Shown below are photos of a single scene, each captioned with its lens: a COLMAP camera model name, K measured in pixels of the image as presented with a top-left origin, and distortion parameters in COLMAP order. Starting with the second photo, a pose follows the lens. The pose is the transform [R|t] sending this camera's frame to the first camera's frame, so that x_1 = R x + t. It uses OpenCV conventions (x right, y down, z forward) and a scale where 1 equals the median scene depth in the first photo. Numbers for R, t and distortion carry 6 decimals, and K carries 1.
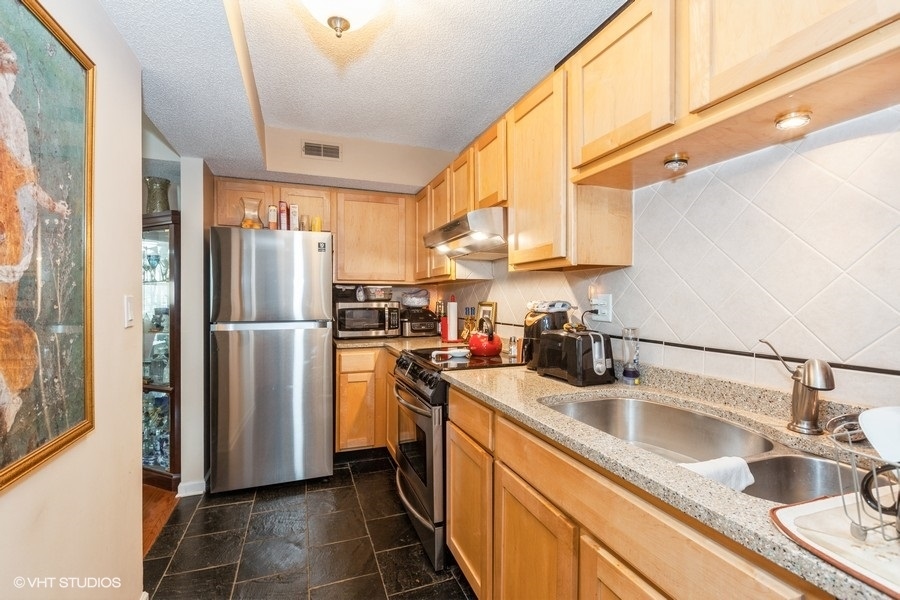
lens RADIAL K [[406.1, 0, 450.0], [0, 406.1, 300.0], [0, 0, 1]] dist [0.000938, -0.000121]
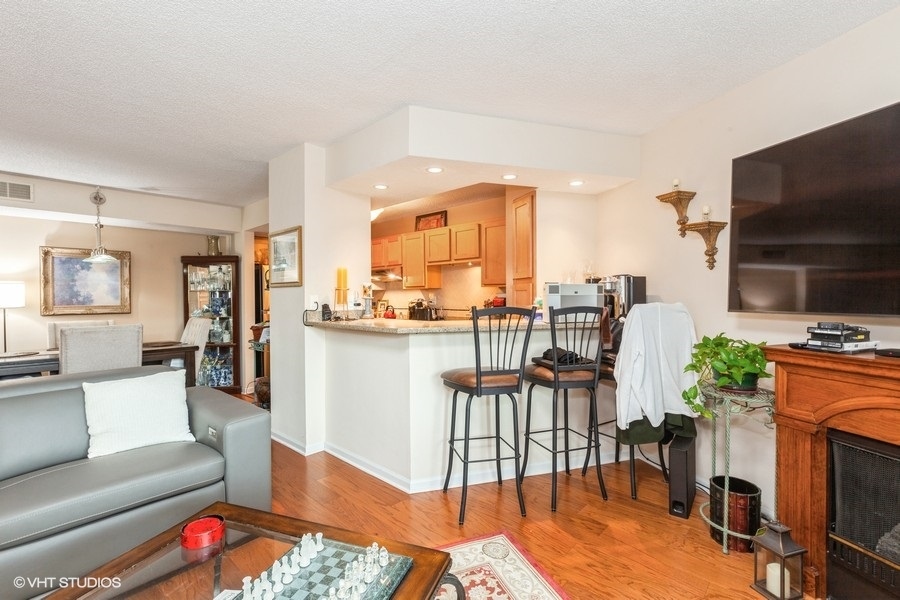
lens RADIAL K [[406.1, 0, 450.0], [0, 406.1, 300.0], [0, 0, 1]] dist [0.000938, -0.000121]
pose [[0.897905, -0.009817, 0.440079, -0.979742], [0.009139, 0.999952, 0.003661, 0.003230], [-0.440093, 0.000735, 0.897952, -2.067986]]
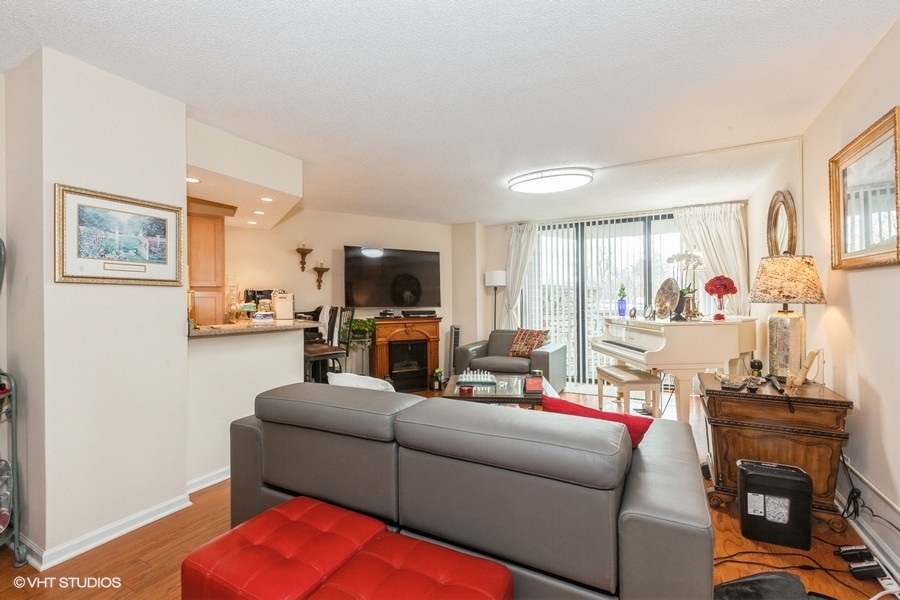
lens RADIAL K [[396.4, 0, 450.0], [0, 396.4, 300.0], [0, 0, 1]] dist [0.000714, 0.000121]
pose [[-0.660472, 0.006551, 0.750822, -2.515186], [0.010734, 0.999942, 0.000719, -0.003862], [-0.750774, 0.008534, -0.660505, 0.203472]]
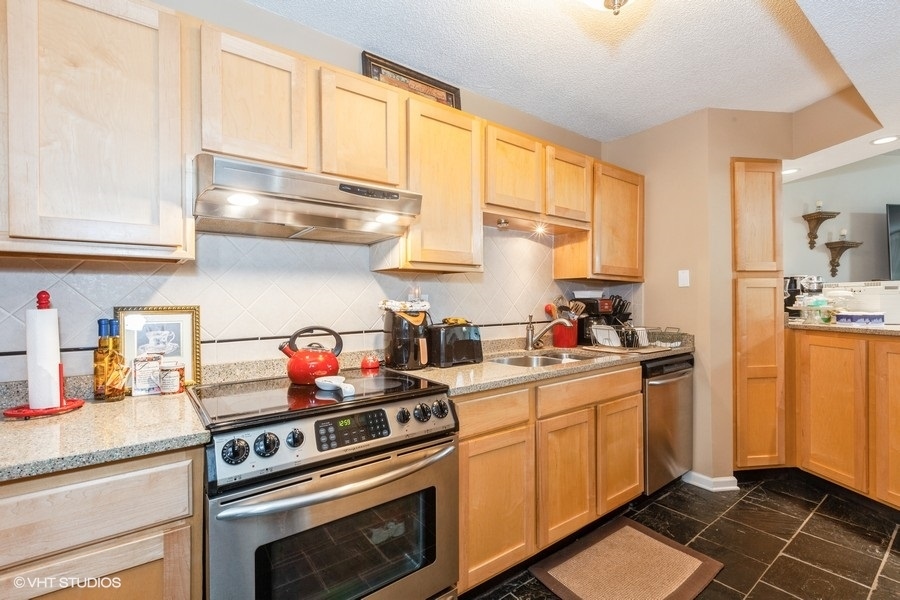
lens RADIAL K [[406.1, 0, 450.0], [0, 406.1, 300.0], [0, 0, 1]] dist [0.000938, -0.000121]
pose [[-0.279287, 0.001838, 0.960206, -0.867122], [0.009205, 0.999957, 0.000763, 0.002405], [-0.960164, 0.009051, -0.279292, 1.362595]]
